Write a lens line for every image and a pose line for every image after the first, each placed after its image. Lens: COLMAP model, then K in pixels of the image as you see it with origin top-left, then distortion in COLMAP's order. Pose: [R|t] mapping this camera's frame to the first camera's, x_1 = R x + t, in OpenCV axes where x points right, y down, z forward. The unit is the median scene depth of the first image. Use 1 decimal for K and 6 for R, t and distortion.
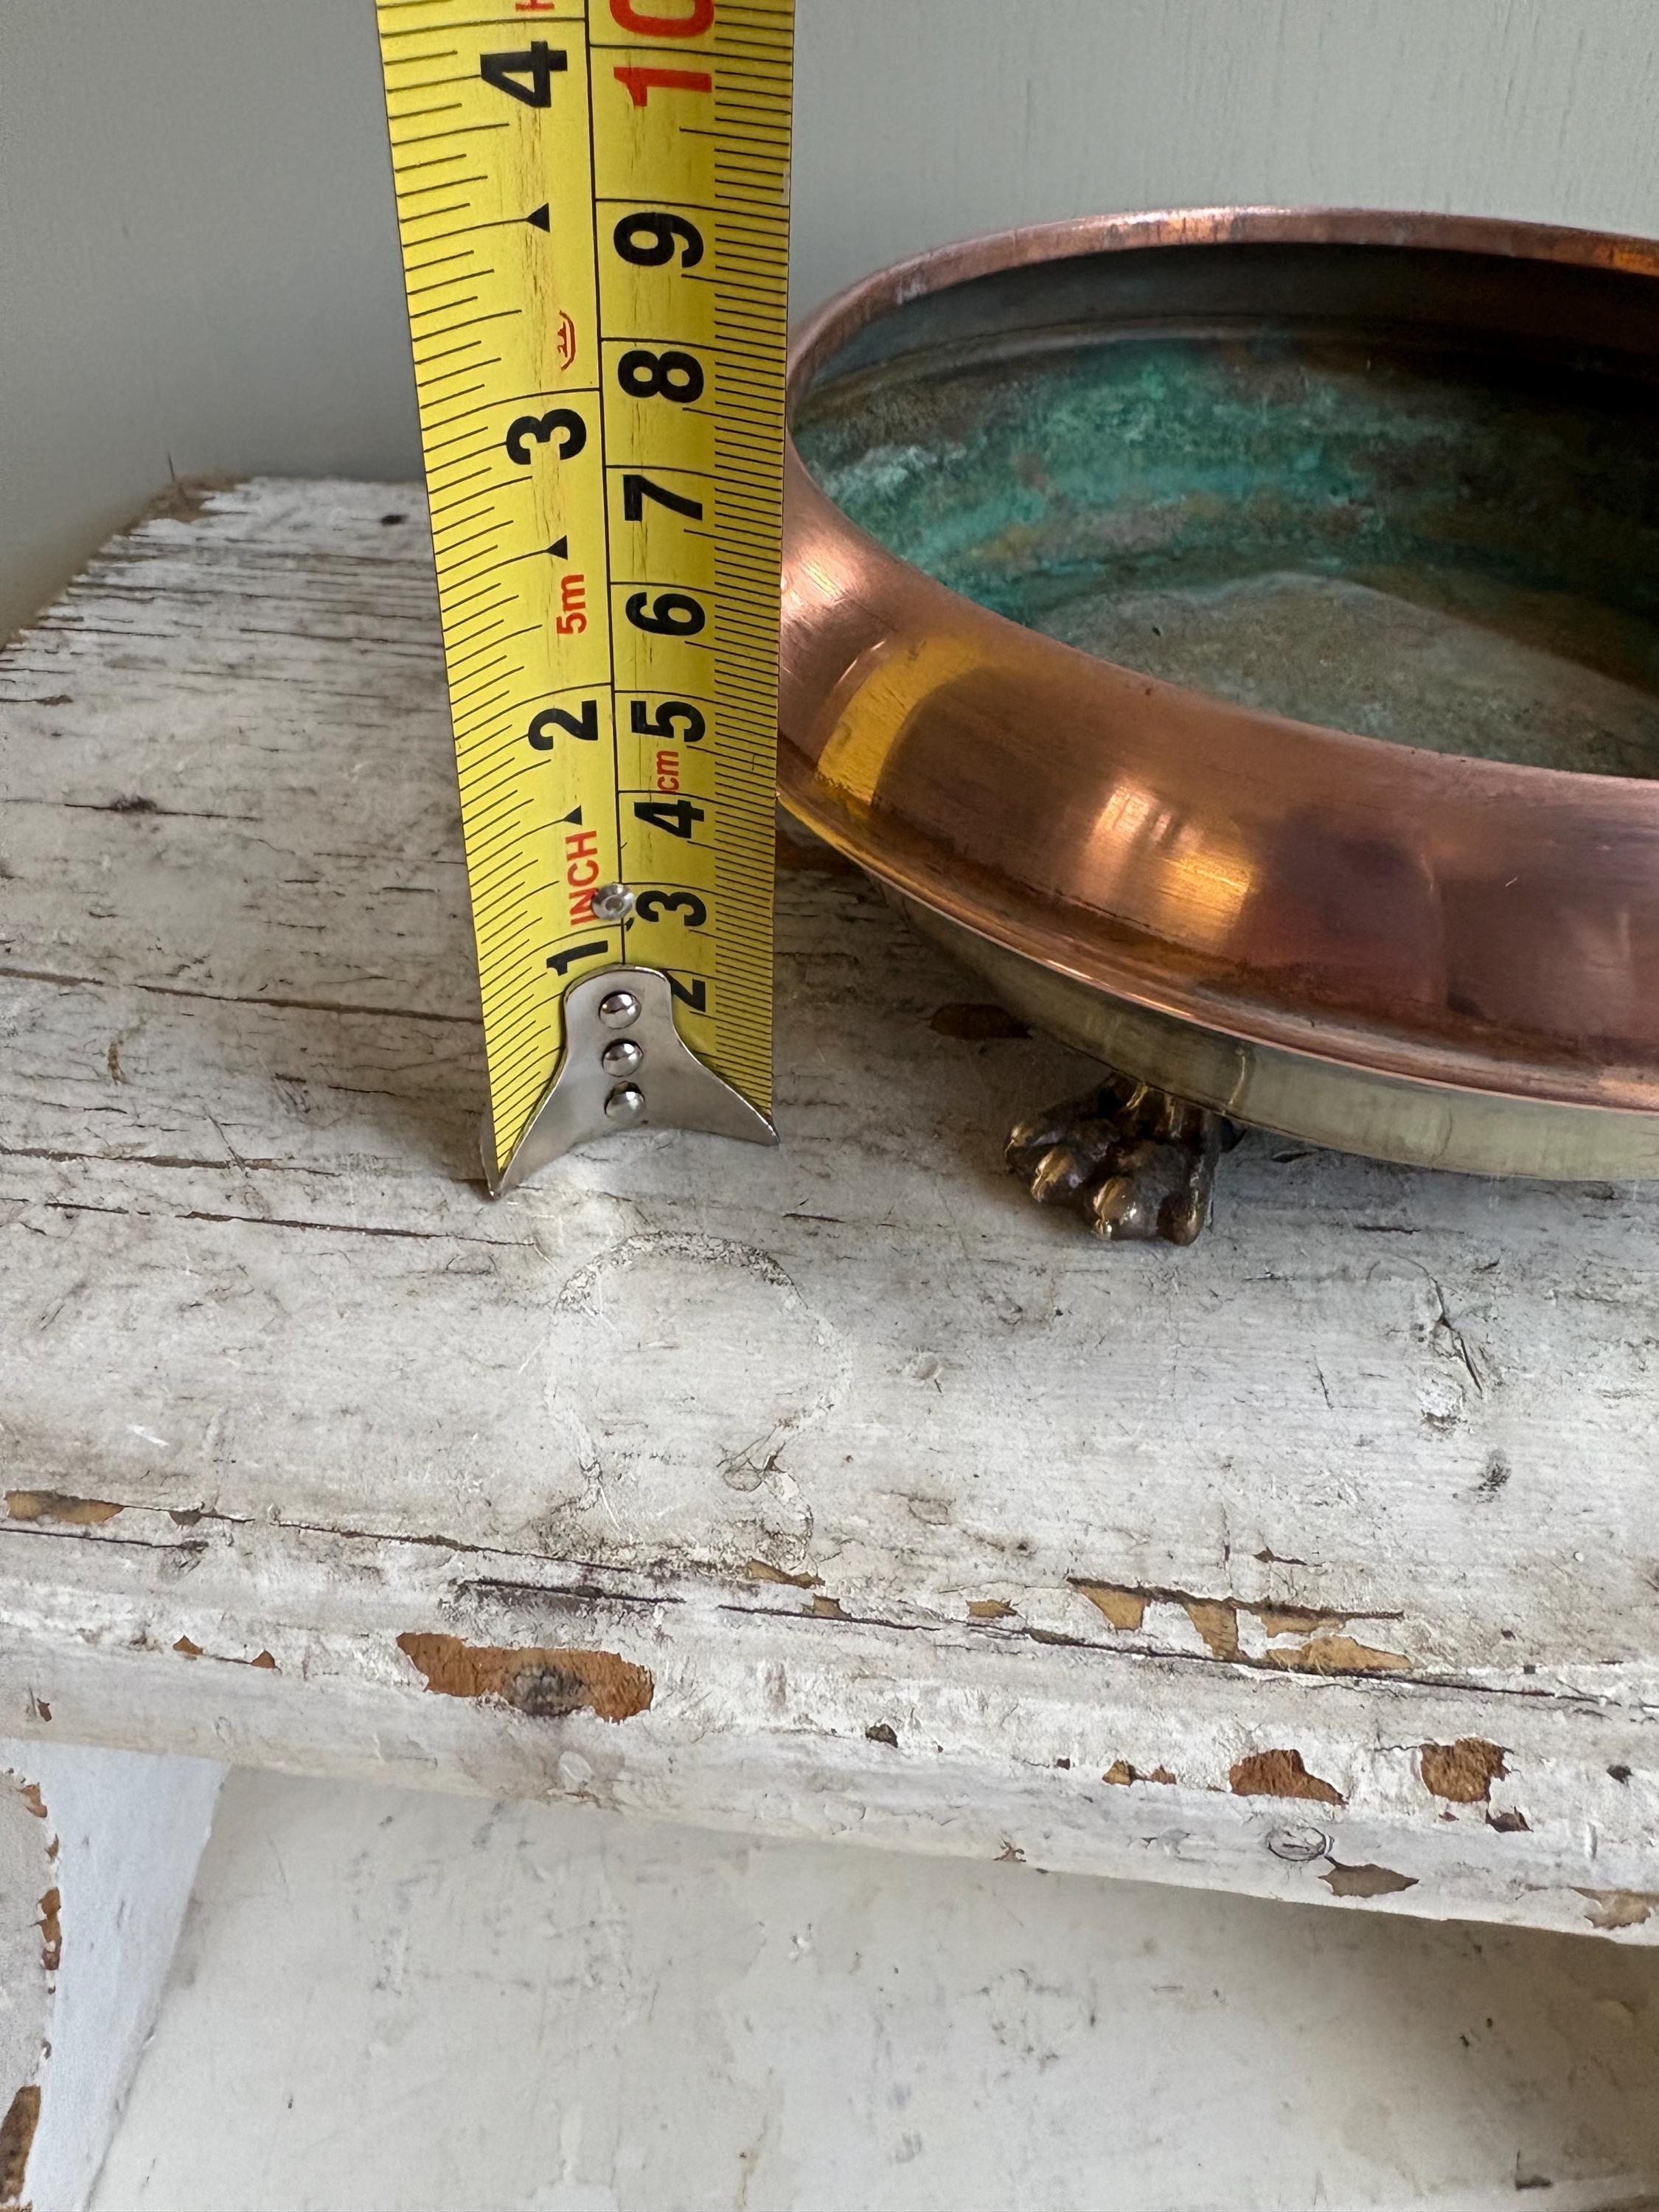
lens RADIAL K [[1742.6, 0, 819.8], [0, 1742.6, 971.2], [0, 0, 1]] dist [-0.000725, -0.000797]
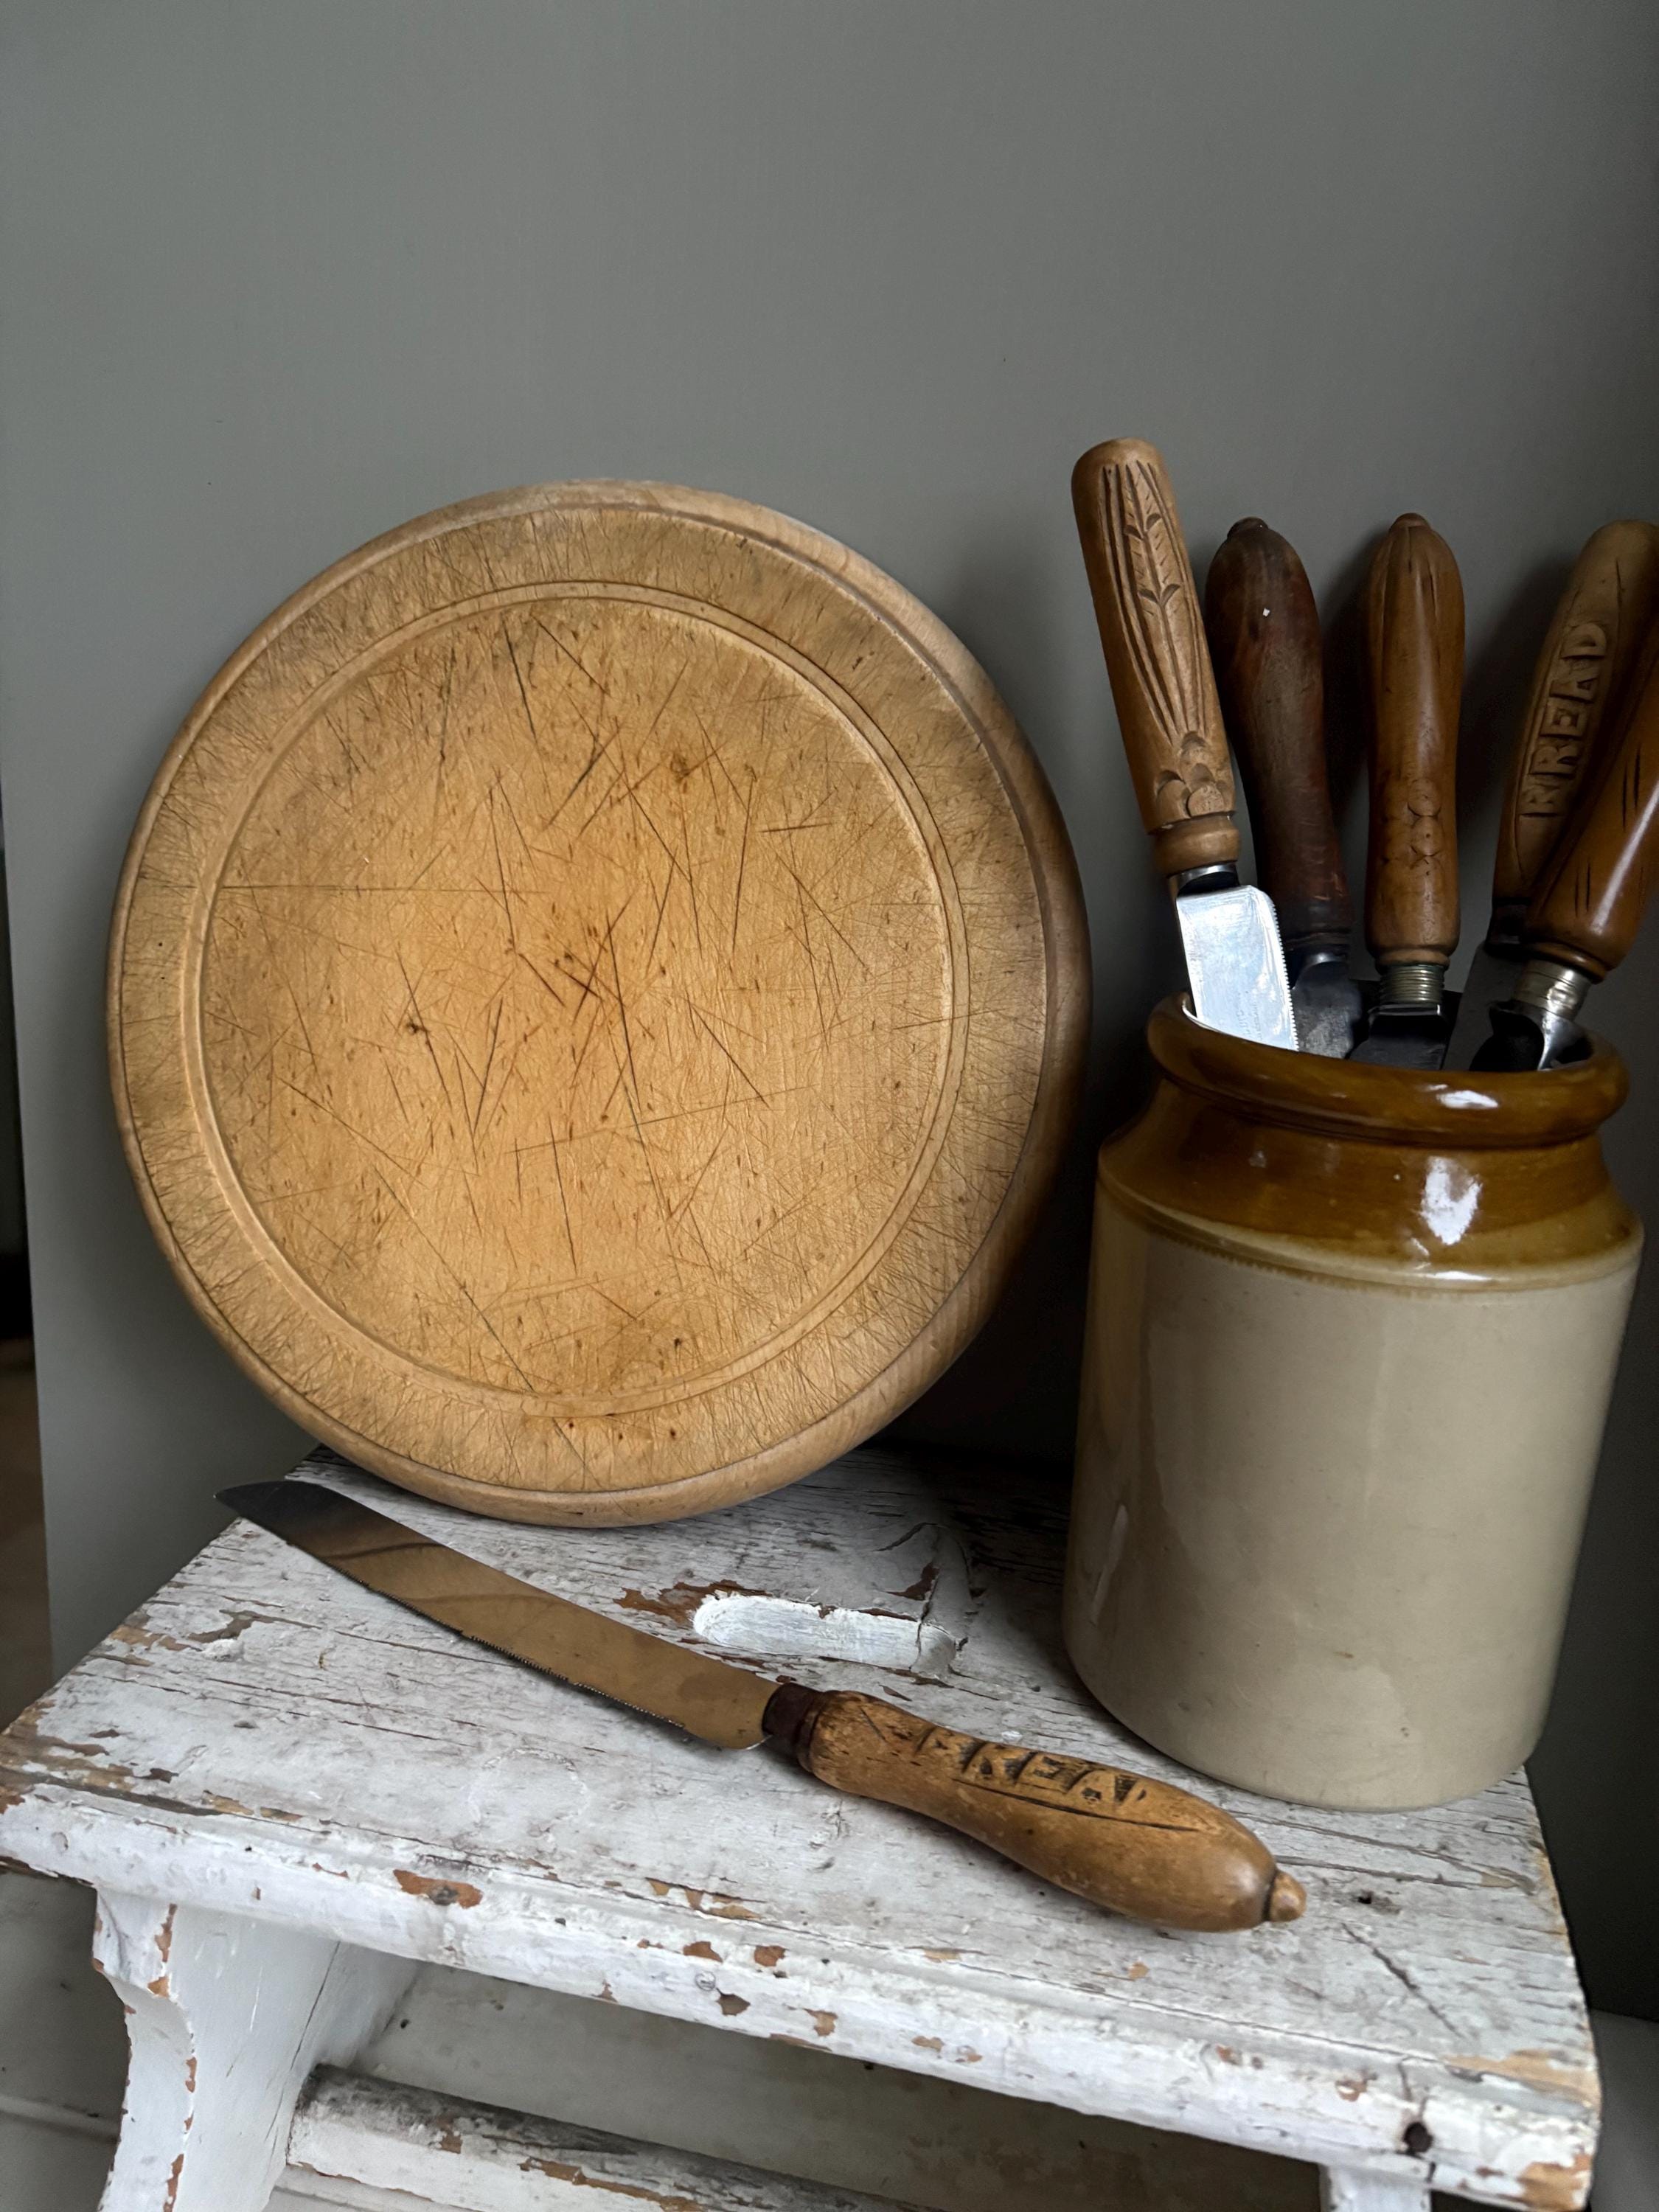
lens RADIAL K [[1719.1, 0, 841.4], [0, 1719.1, 1082.6], [0, 0, 1]] dist [0.064664, -0.110275]
pose [[0.993995, 0.061125, -0.090757, 0.605064], [-0.091655, 0.918164, -0.385452, 0.230170], [0.059769, 0.391456, 0.918254, -1.869933]]
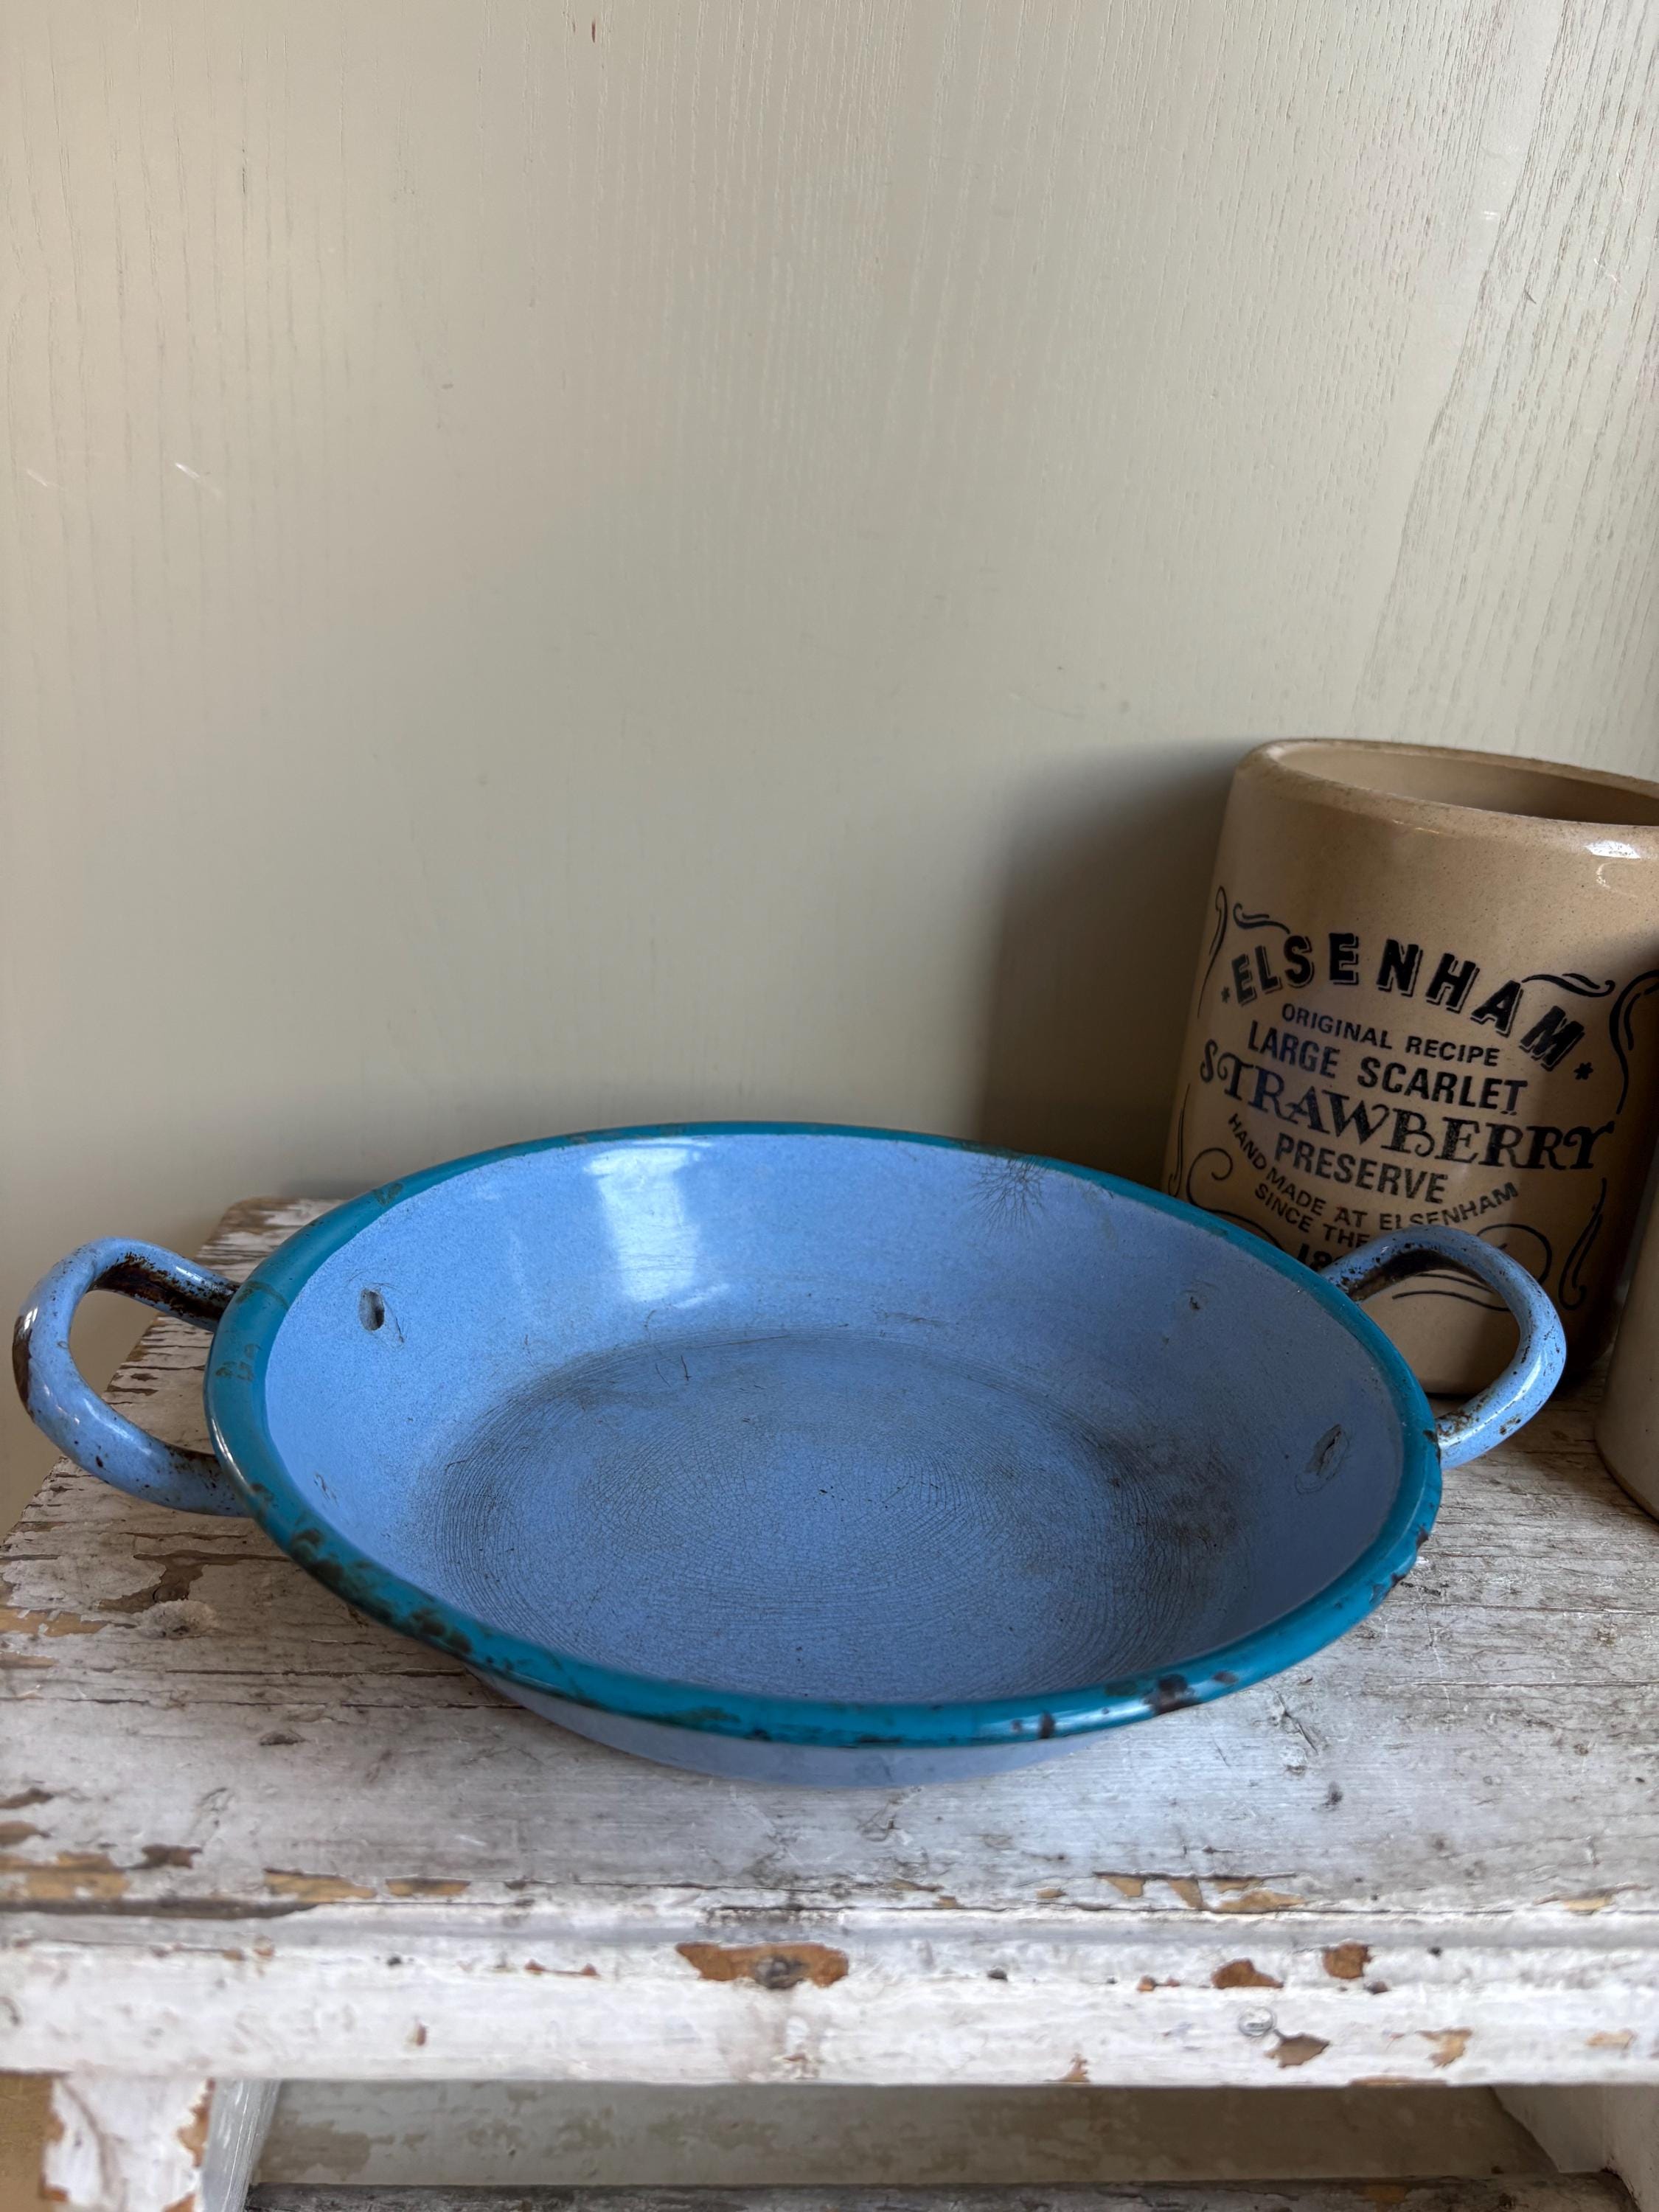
lens RADIAL K [[1748.1, 0, 841.5], [0, 1748.1, 1117.4], [0, 0, 1]] dist [0.013944, -0.042208]
pose [[0.983028, -0.008000, 0.183279, -0.367150], [0.063836, 0.951530, -0.300857, 0.161035], [-0.171989, 0.307450, 0.935892, -0.652405]]
